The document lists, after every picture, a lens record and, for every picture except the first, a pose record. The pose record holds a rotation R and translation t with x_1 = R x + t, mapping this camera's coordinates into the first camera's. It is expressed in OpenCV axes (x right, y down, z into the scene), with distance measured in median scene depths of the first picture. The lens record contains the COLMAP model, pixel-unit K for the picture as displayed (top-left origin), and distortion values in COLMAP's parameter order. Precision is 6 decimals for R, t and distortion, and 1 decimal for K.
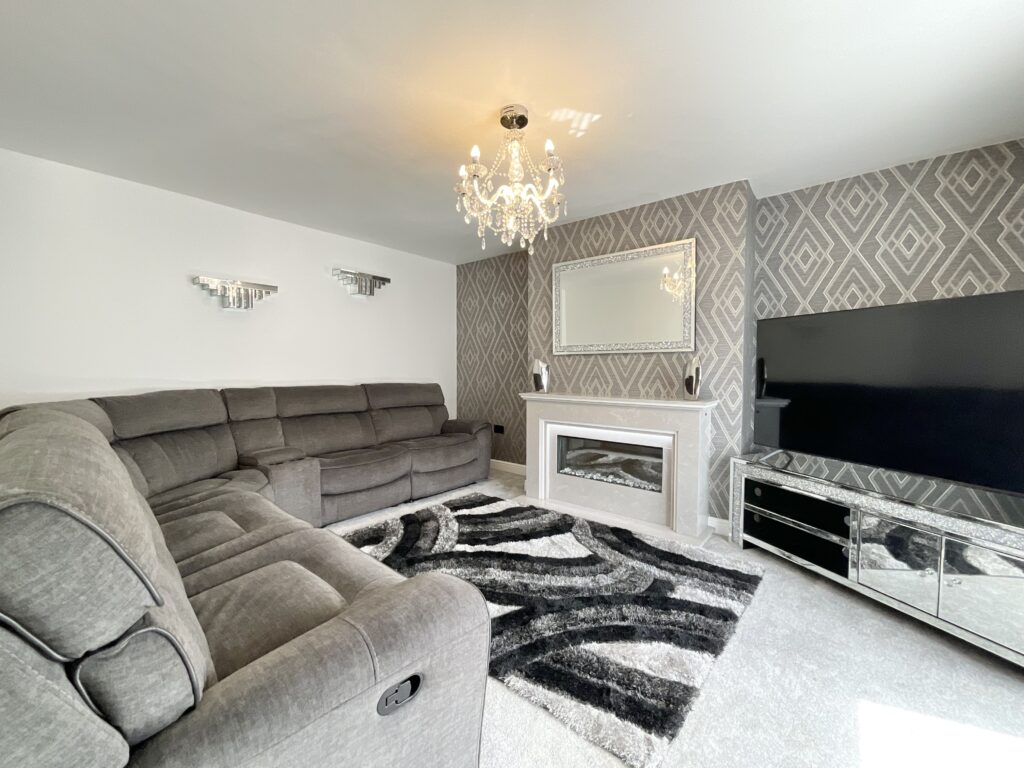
lens RADIAL K [[416.8, 0, 512.0], [0, 416.8, 384.0], [0, 0, 1]] dist [-0.001886, -0.000062]
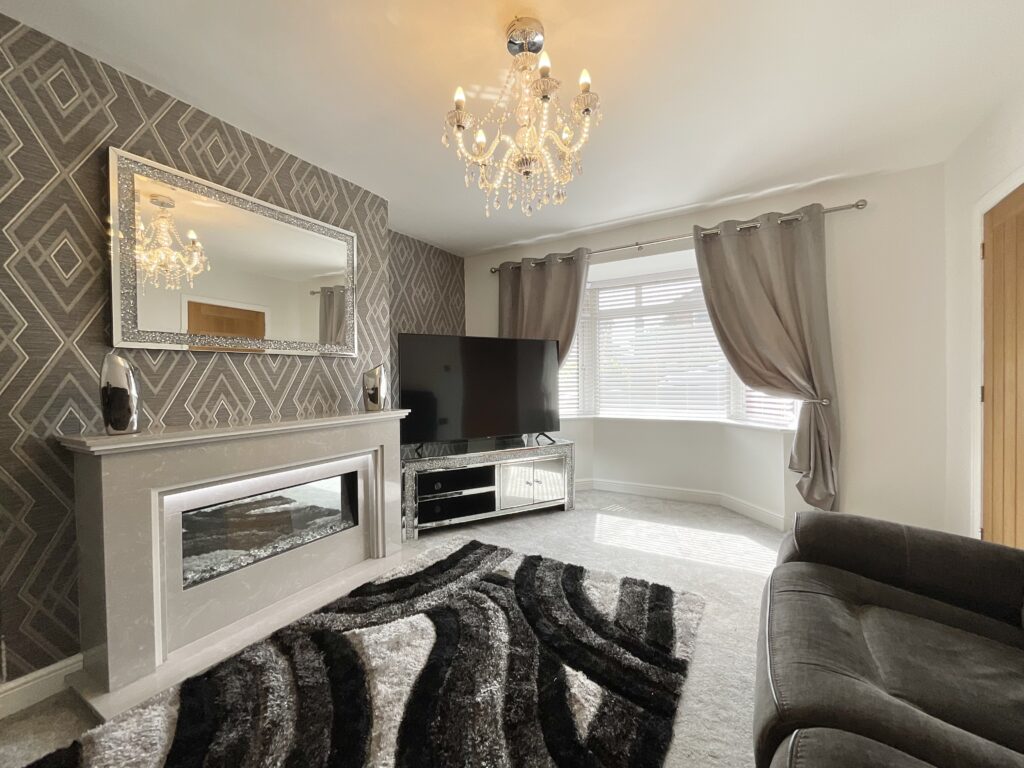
lens RADIAL K [[416.8, 0, 512.0], [0, 416.8, 384.0], [0, 0, 1]] dist [-0.001886, -0.000062]
pose [[-0.152772, -0.017588, 0.988105, -0.482133], [0.039837, 0.998919, 0.023940, -0.028238], [-0.987458, 0.043021, -0.151906, 0.754312]]
